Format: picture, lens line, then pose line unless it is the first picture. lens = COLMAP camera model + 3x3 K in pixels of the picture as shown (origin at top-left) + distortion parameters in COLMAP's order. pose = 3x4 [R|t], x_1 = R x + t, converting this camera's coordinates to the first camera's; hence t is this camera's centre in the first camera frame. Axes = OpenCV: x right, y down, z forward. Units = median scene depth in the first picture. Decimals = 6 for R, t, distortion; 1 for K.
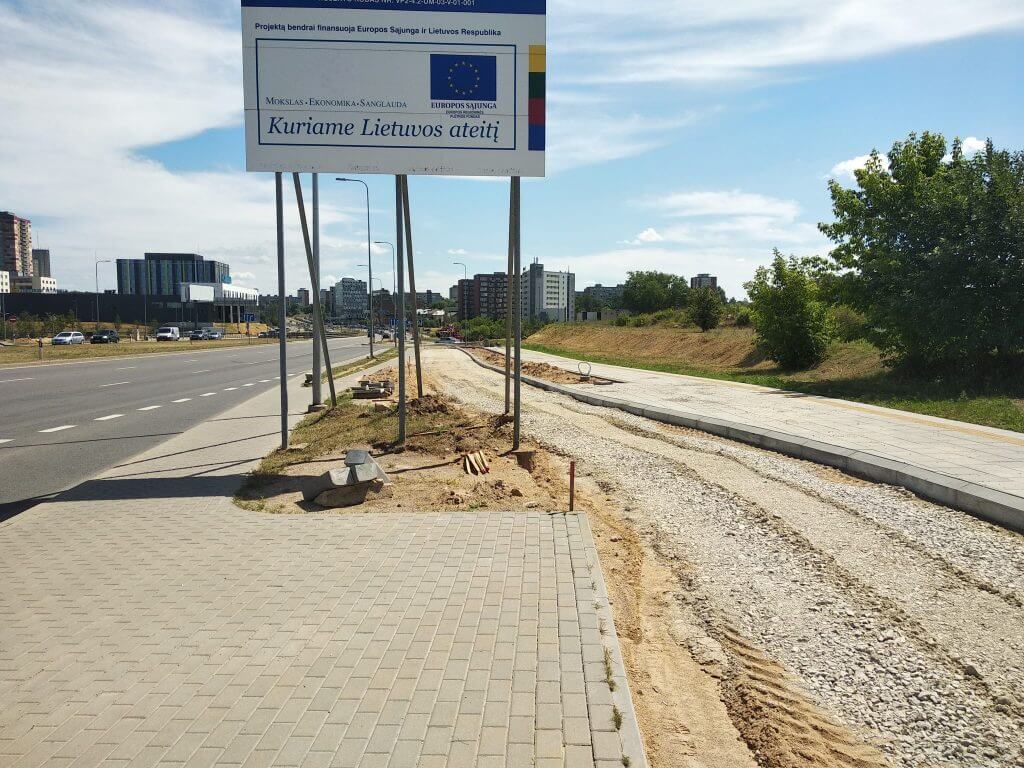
lens RADIAL K [[796.4, 0, 512.0], [0, 796.4, 384.0], [0, 0, 1]] dist [0.090565, 0.000024]
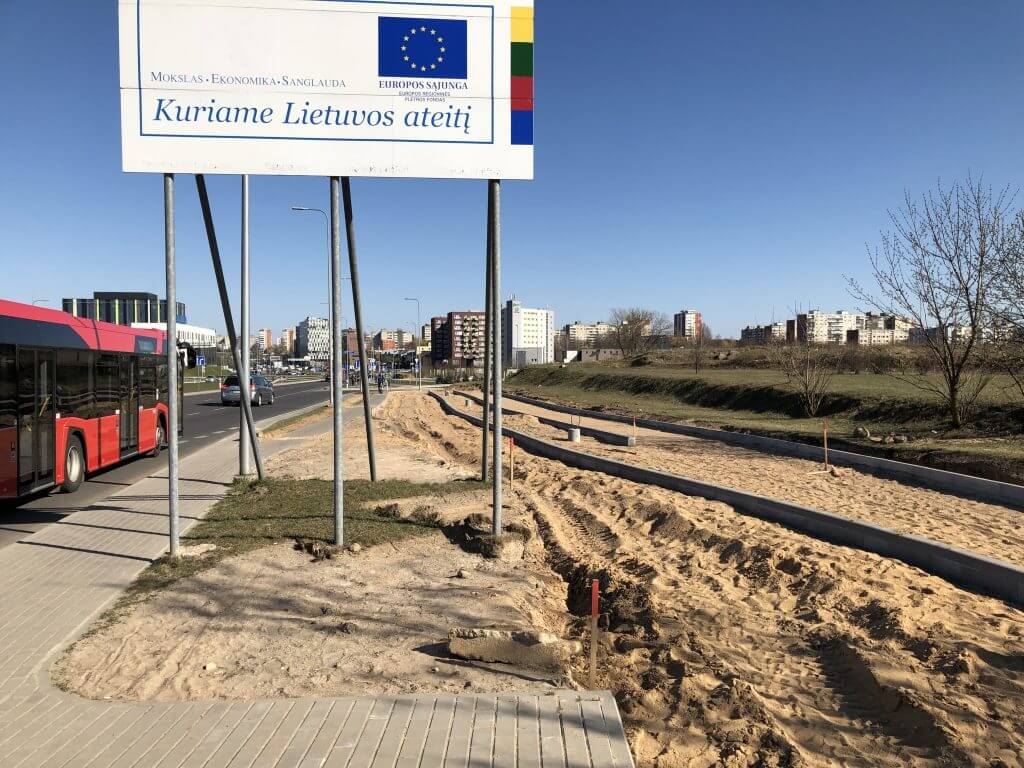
lens RADIAL K [[788.3, 0, 512.0], [0, 788.3, 384.0], [0, 0, 1]] dist [-0.000181, -0.001510]
pose [[0.999567, -0.003665, 0.029186, -0.000562], [0.004991, 0.998952, -0.045495, -0.038255], [-0.028989, 0.045621, 0.998538, 0.287734]]
